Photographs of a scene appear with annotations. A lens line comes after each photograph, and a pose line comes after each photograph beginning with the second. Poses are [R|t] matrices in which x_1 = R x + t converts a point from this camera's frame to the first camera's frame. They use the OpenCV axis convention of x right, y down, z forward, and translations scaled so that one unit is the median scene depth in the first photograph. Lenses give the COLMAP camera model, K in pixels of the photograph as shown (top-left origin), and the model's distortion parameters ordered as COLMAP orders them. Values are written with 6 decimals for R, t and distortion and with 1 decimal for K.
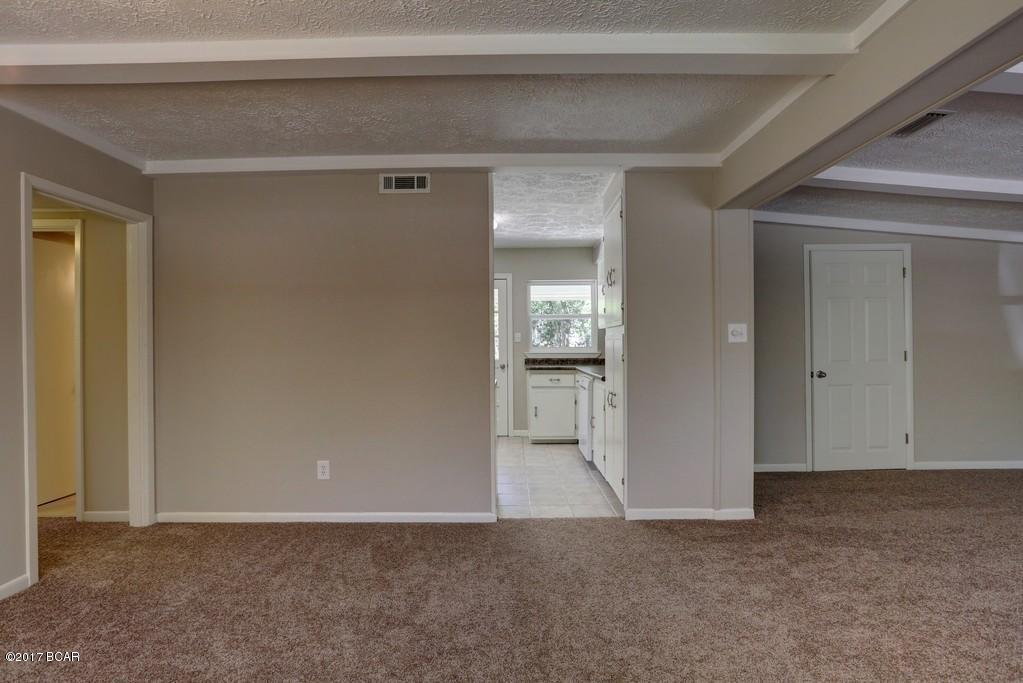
lens RADIAL K [[502.3, 0, 511.7], [0, 502.3, 338.6], [0, 0, 1]] dist [-0.033845, 0.004849]
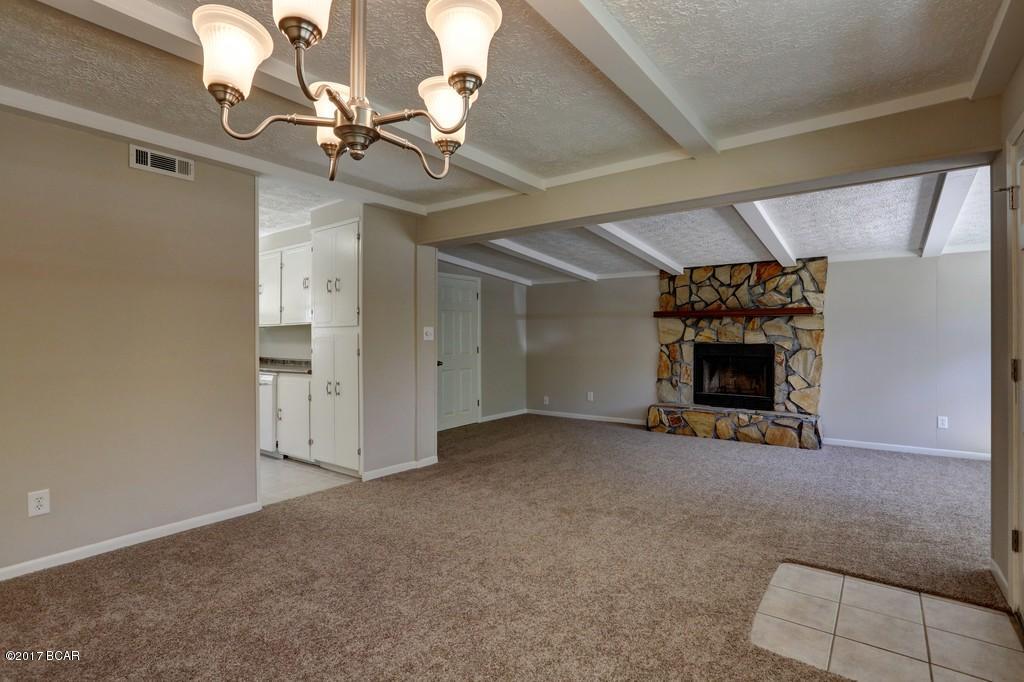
lens RADIAL K [[502.8, 0, 515.6], [0, 502.8, 336.8], [0, 0, 1]] dist [-0.033845, 0.004849]
pose [[0.589375, 0.010299, 0.807794, -0.559174], [-0.006852, 0.999946, -0.007750, 0.006593], [-0.807830, -0.000967, 0.589414, -0.044752]]
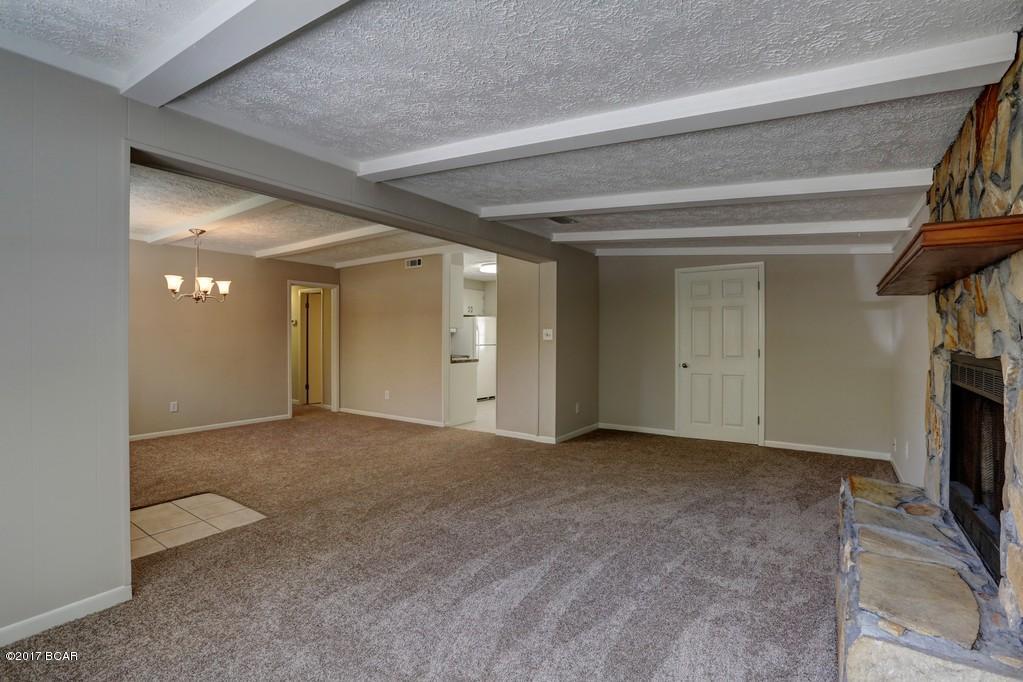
lens RADIAL K [[459.2, 0, 517.5], [0, 459.2, 337.1], [0, 0, 1]] dist [-0.033723, 0.000687]
pose [[0.829320, 0.008536, -0.558709, 1.251884], [-0.006556, 0.999963, 0.005546, -0.010509], [0.558736, -0.000936, 0.829345, -0.370989]]
